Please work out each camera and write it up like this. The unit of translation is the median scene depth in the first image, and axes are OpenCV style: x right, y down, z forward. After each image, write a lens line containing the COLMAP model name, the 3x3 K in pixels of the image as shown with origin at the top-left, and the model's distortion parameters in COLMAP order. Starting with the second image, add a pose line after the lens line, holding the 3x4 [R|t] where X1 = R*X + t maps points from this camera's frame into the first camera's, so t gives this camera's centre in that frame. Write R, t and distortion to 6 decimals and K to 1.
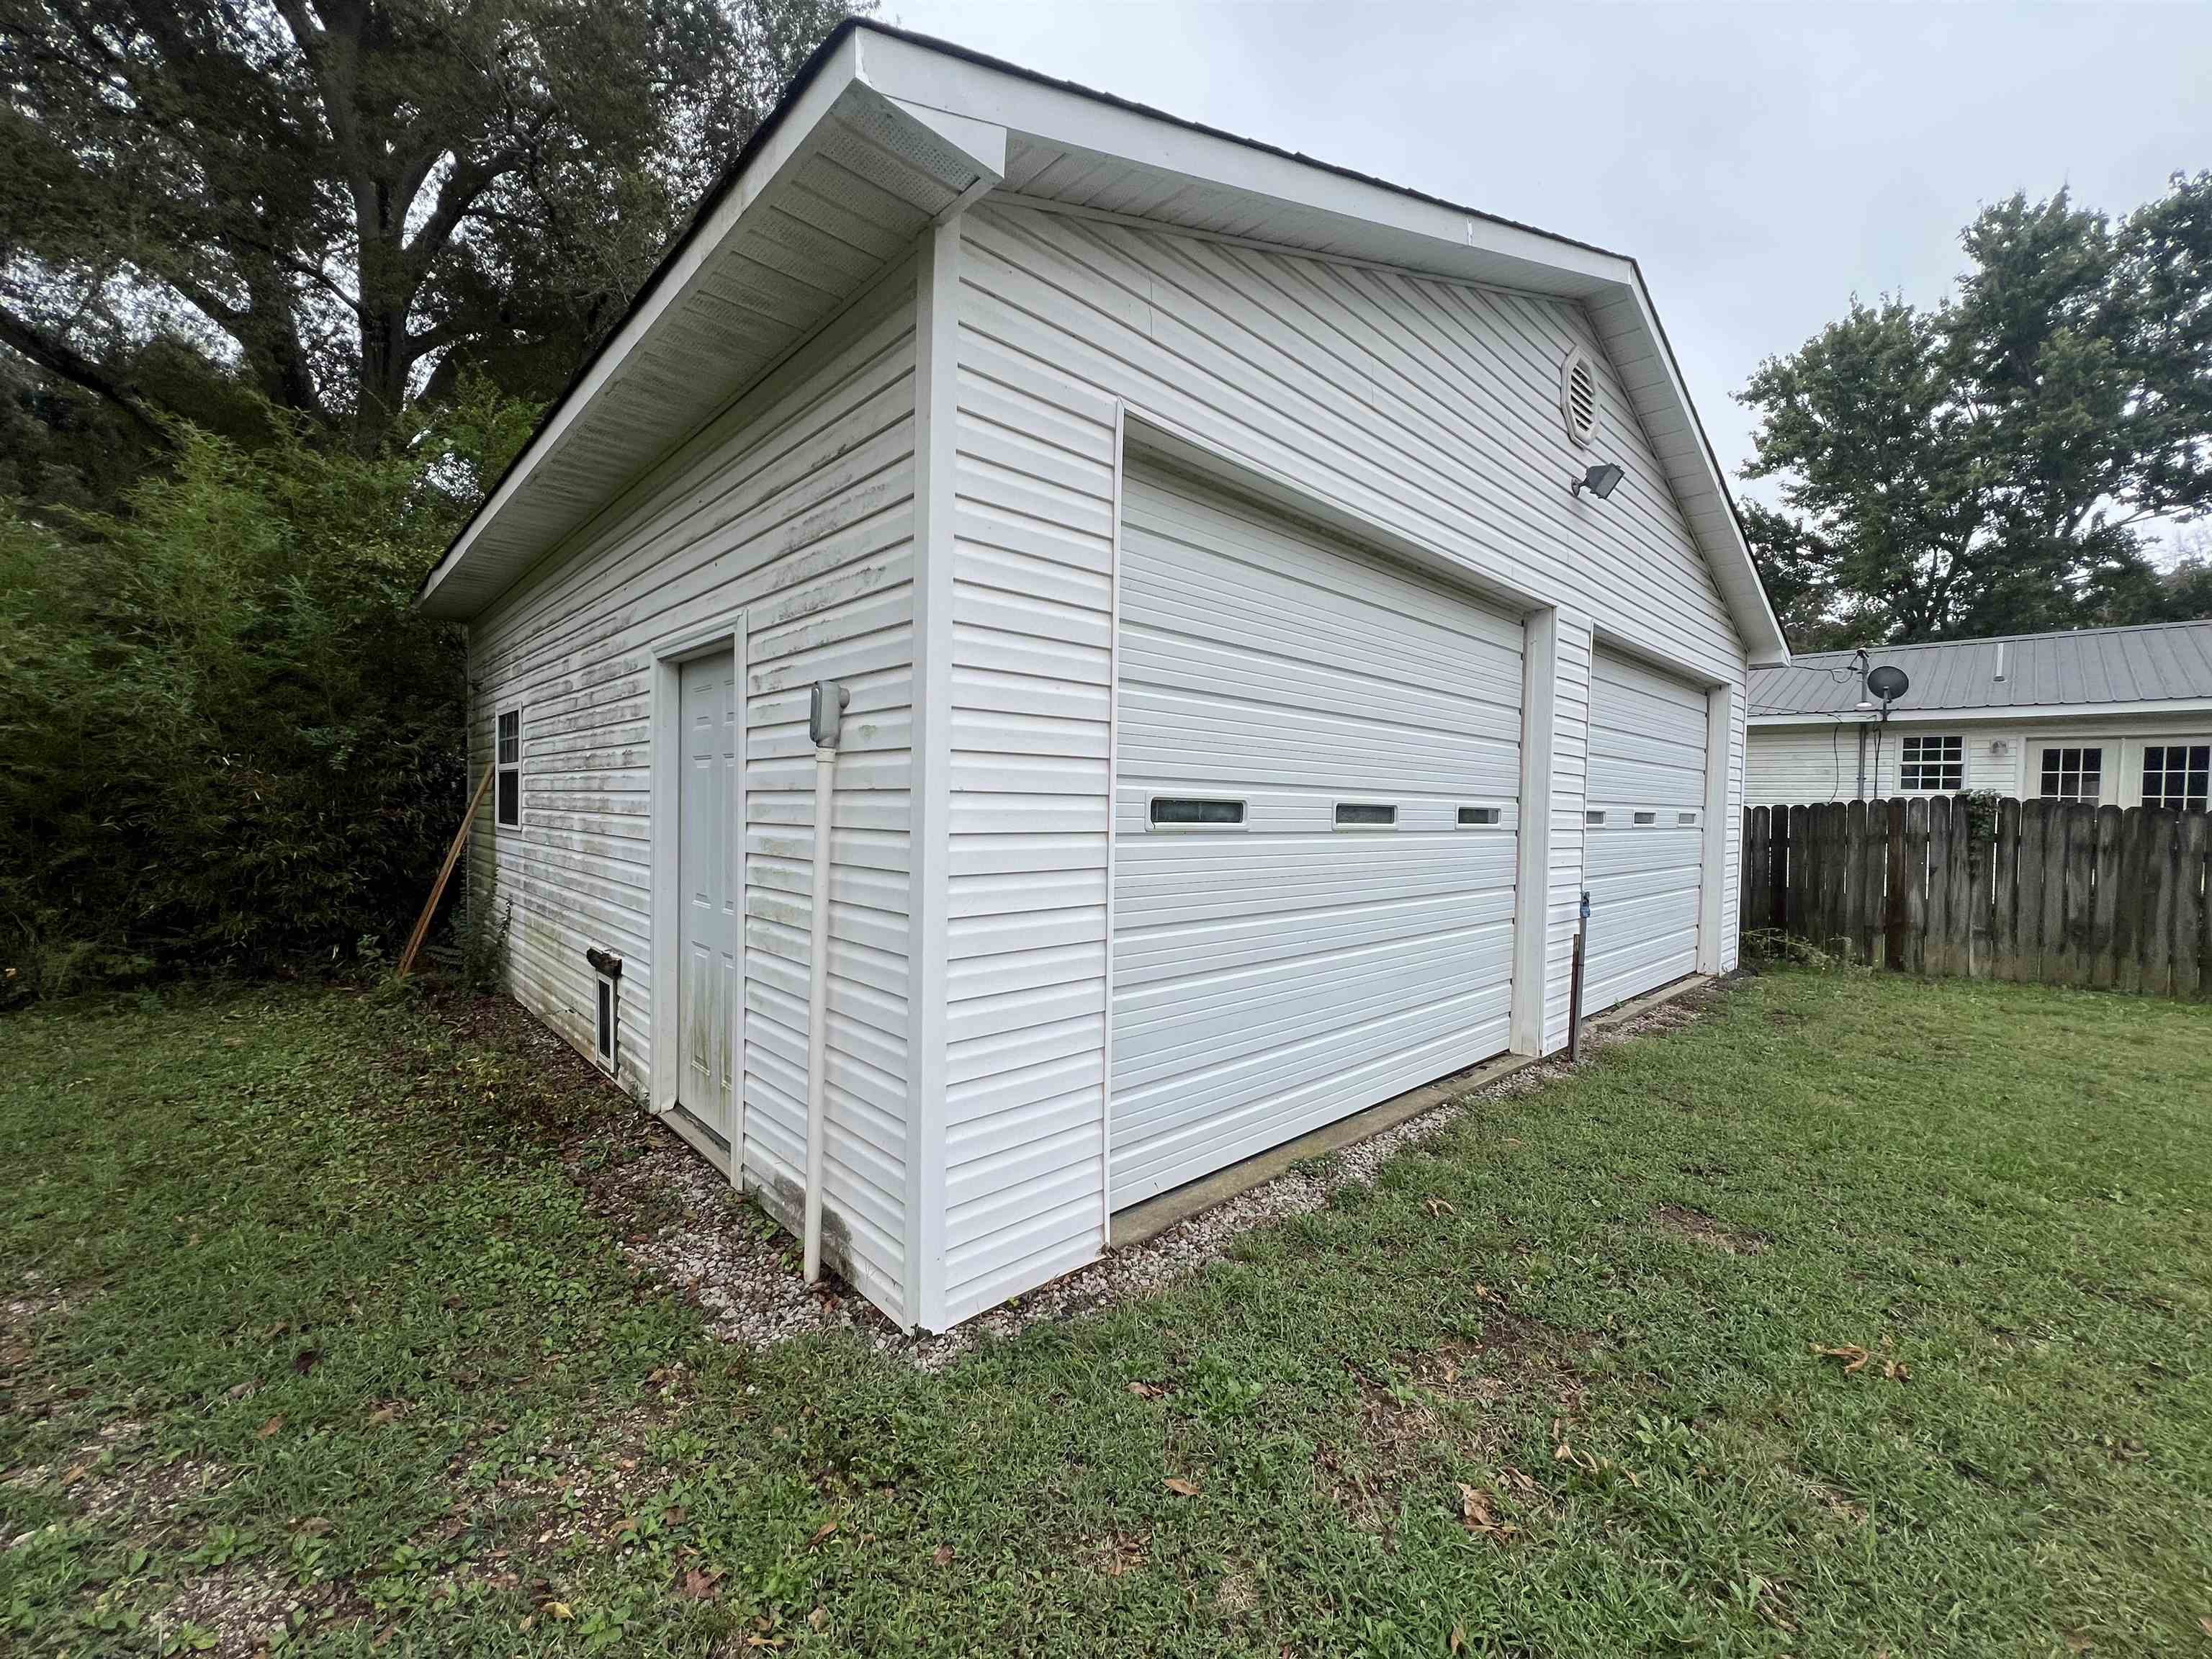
lens RADIAL K [[892.0, 0, 1106.6], [0, 892.0, 826.7], [0, 0, 1]] dist [-0.000992, -0.000193]
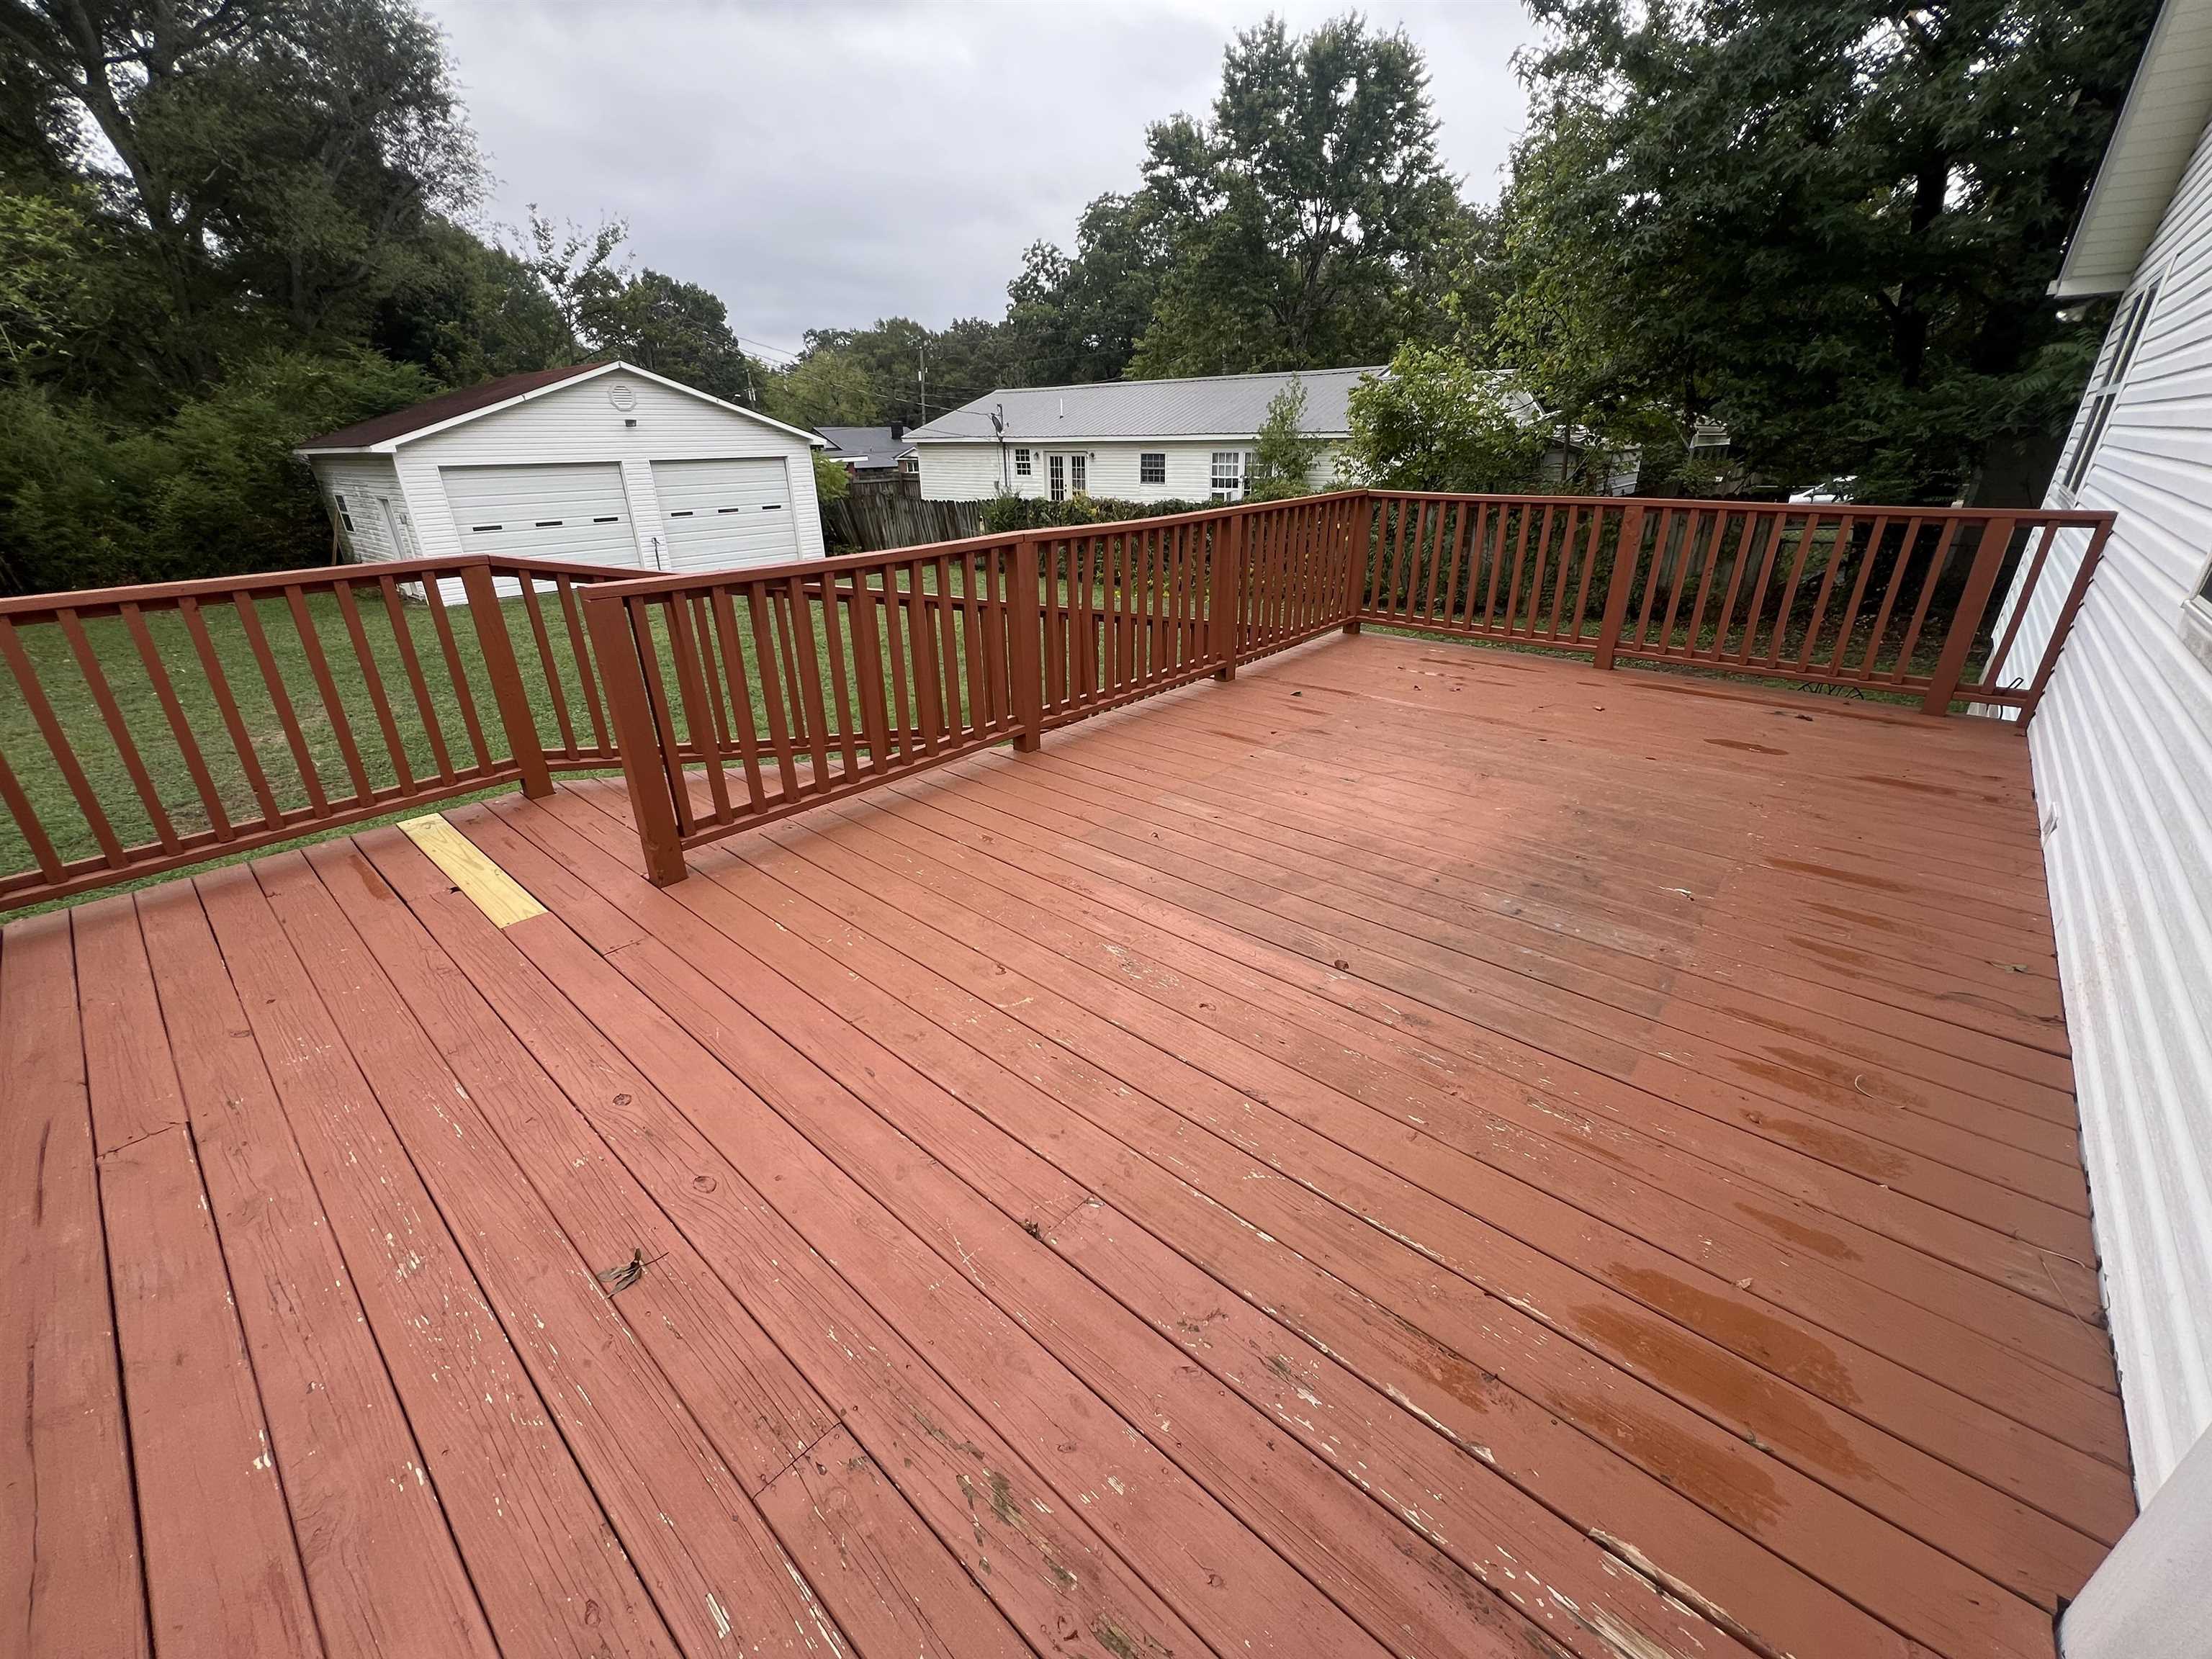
lens RADIAL K [[892.0, 0, 1103.4], [0, 892.0, 827.5], [0, 0, 1]] dist [-0.000992, -0.000193]
pose [[0.995658, -0.068489, 0.063039, 1.343525], [0.039432, 0.923790, 0.380863, -0.100604], [-0.084320, -0.376724, 0.922480, -1.986883]]
